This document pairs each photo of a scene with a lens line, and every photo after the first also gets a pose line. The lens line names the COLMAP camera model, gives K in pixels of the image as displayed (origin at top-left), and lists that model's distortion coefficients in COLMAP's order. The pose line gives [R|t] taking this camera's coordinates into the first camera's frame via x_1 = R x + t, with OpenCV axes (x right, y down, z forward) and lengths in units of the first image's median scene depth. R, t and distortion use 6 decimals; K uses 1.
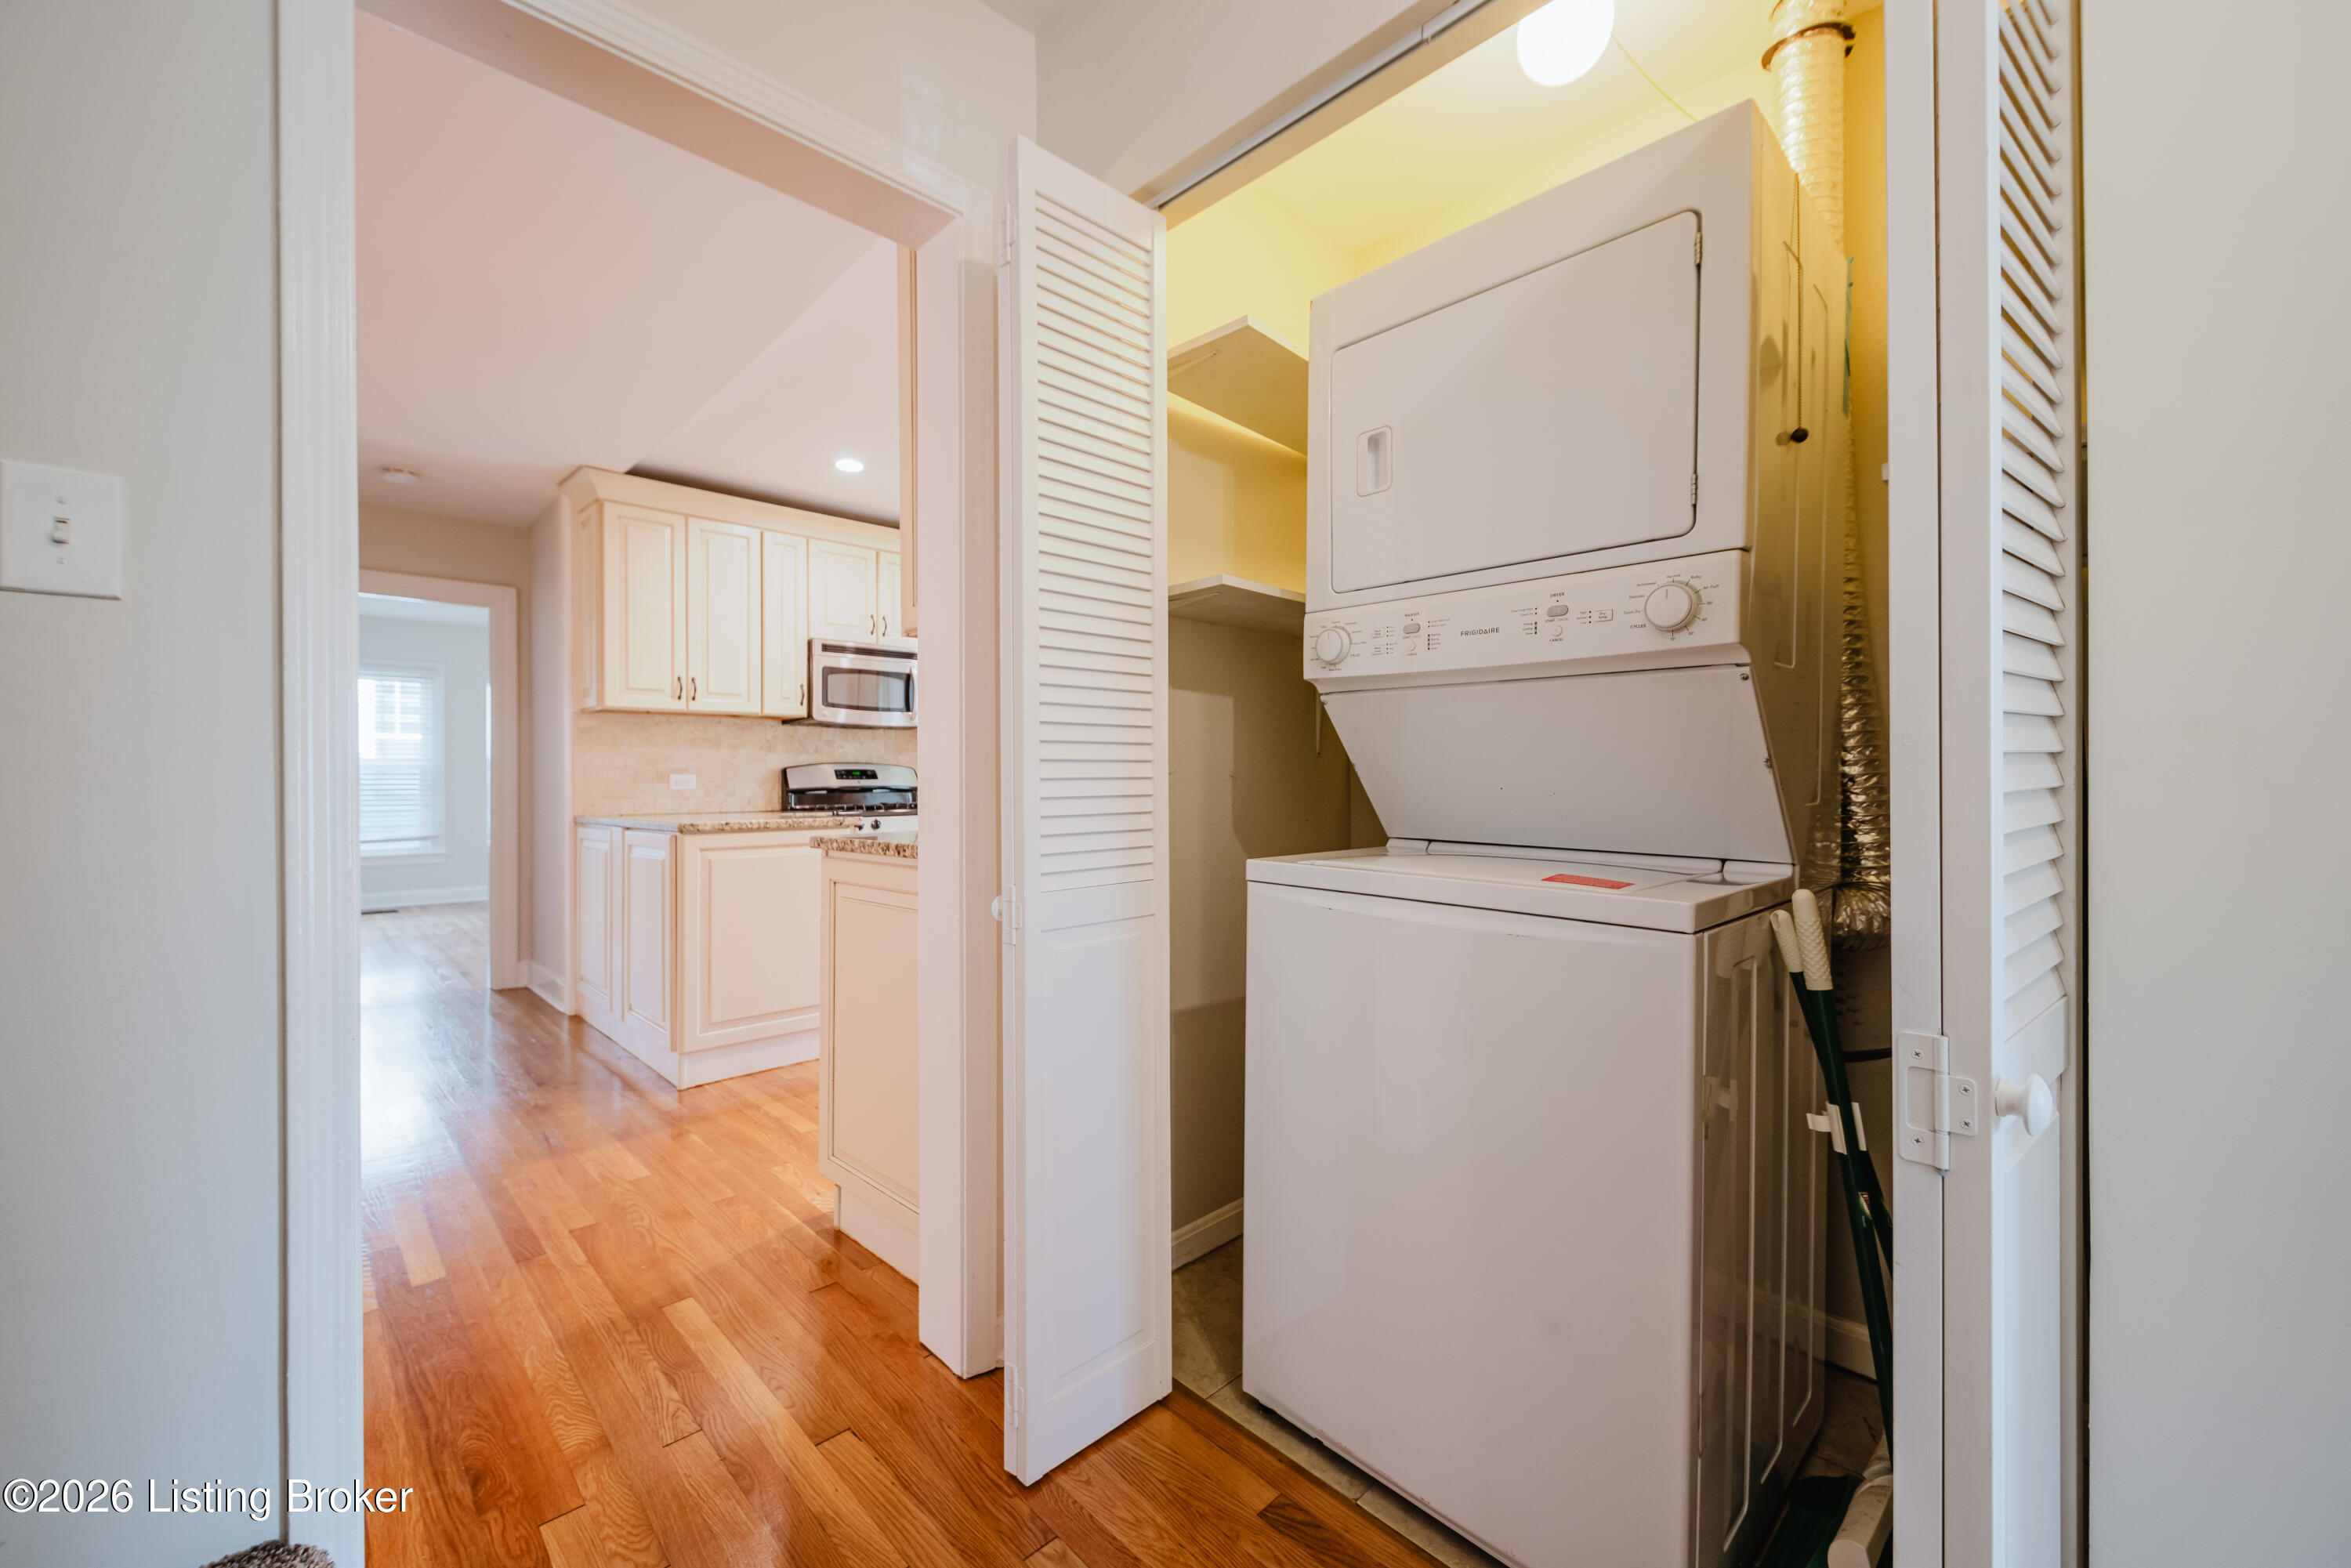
lens RADIAL K [[916.7, 0, 1164.7], [0, 916.7, 784.9], [0, 0, 1]] dist [0.027673, 0.000060]
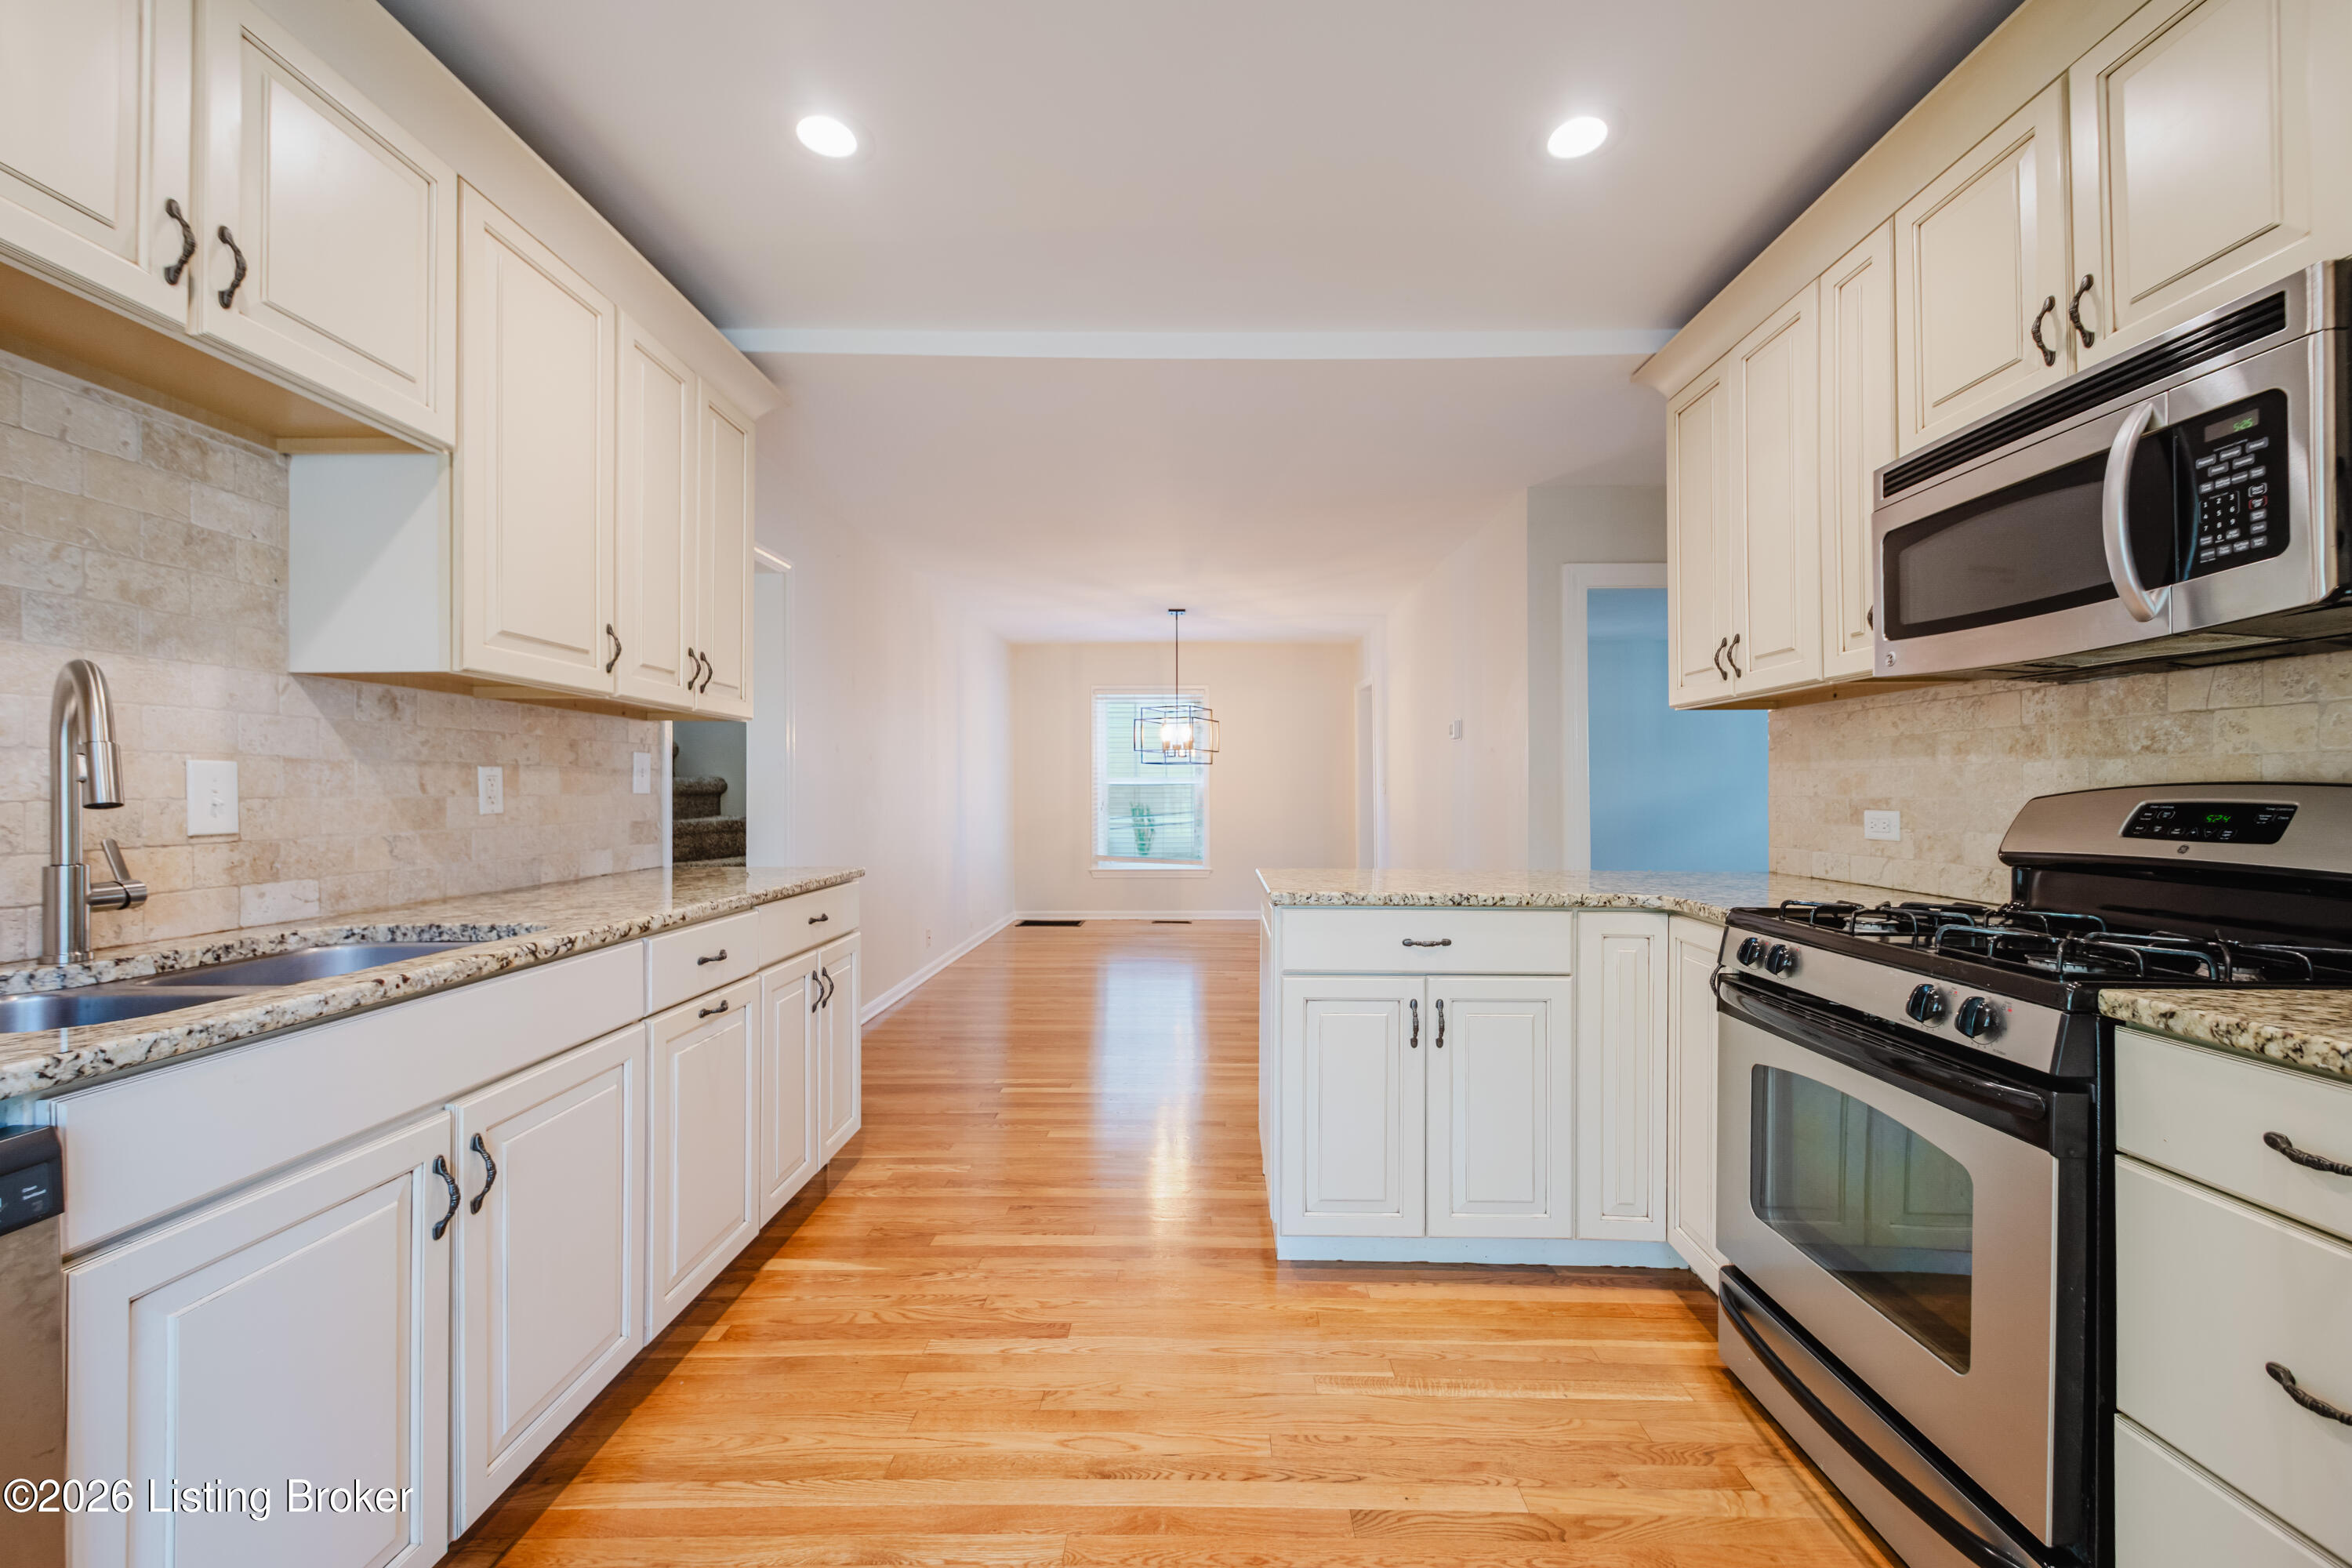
lens RADIAL K [[927.8, 0, 1176.0], [0, 927.8, 784.0], [0, 0, 1]] dist [0.003259, 0.000012]
pose [[-0.713000, 0.002008, -0.701162, 0.111693], [0.001403, 0.999998, 0.001437, -0.027055], [0.701163, 0.000041, -0.713001, 1.092157]]
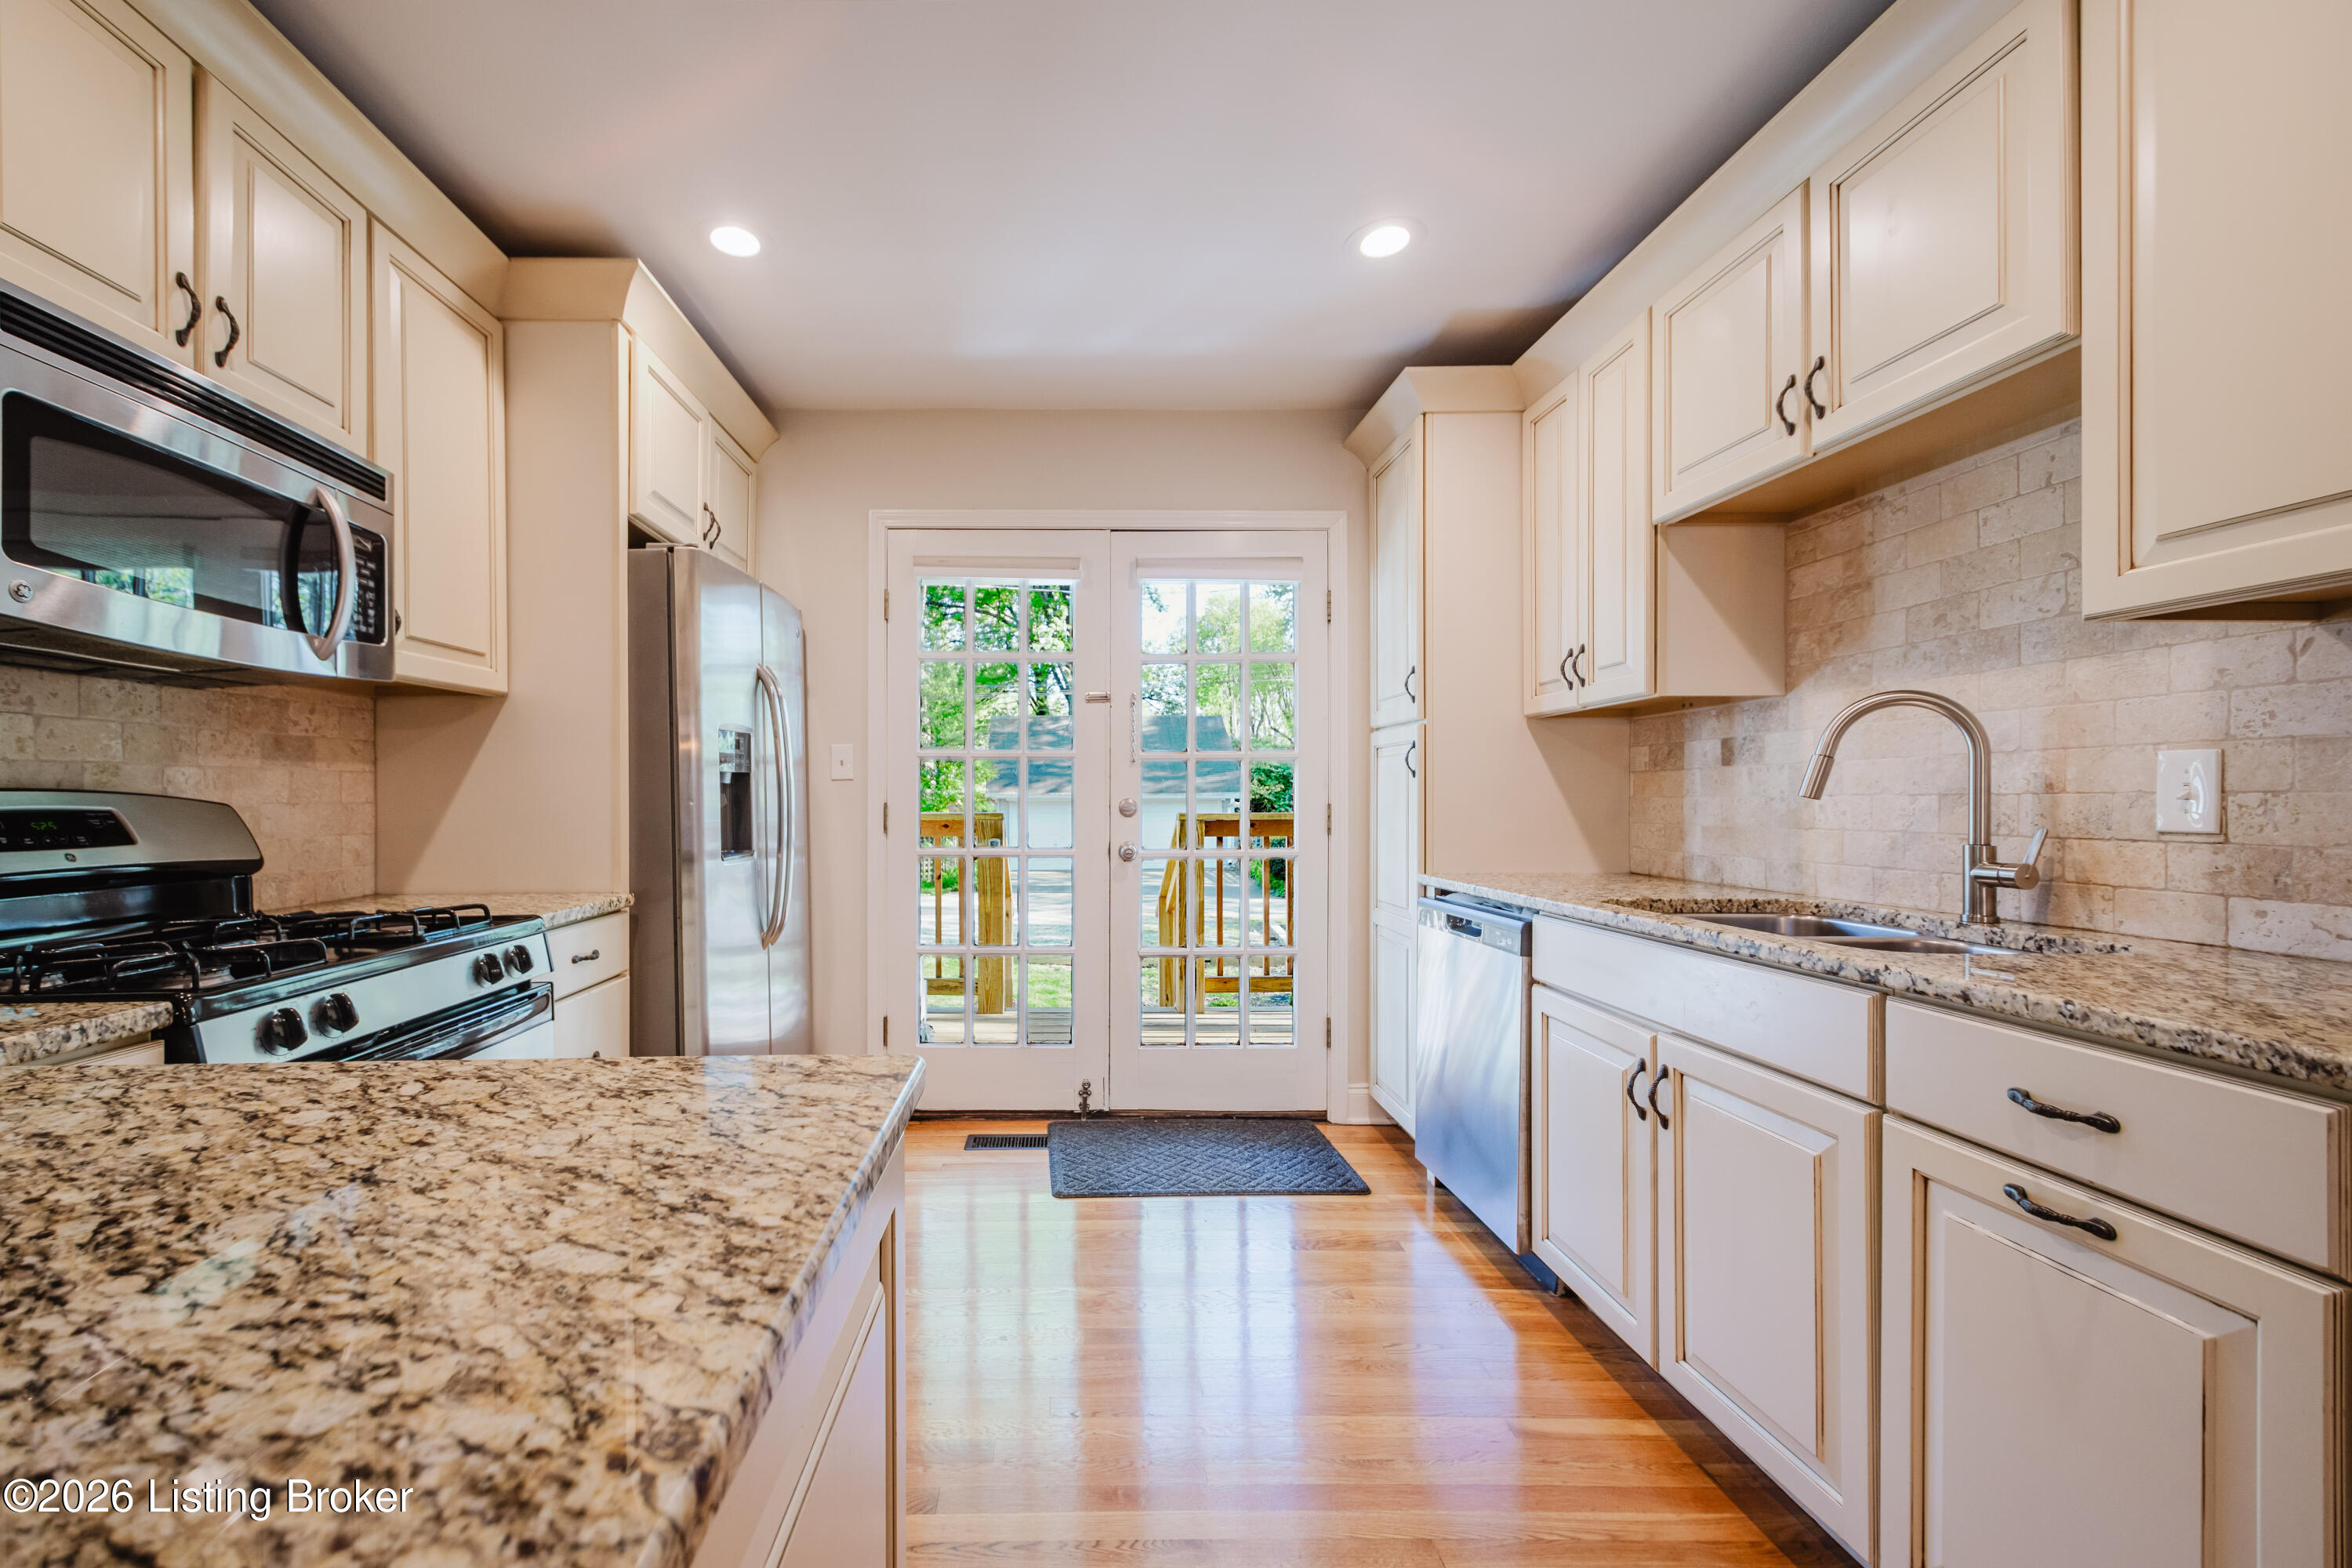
lens RADIAL K [[924.9, 0, 1047.8], [0, 924.9, 812.3], [0, 0, 1]] dist [0.002334, 0.000083]
pose [[0.698447, -0.006744, 0.715630, -0.362826], [0.004709, 0.999977, 0.004828, -0.018311], [-0.715647, -0.000002, 0.698462, 0.648690]]
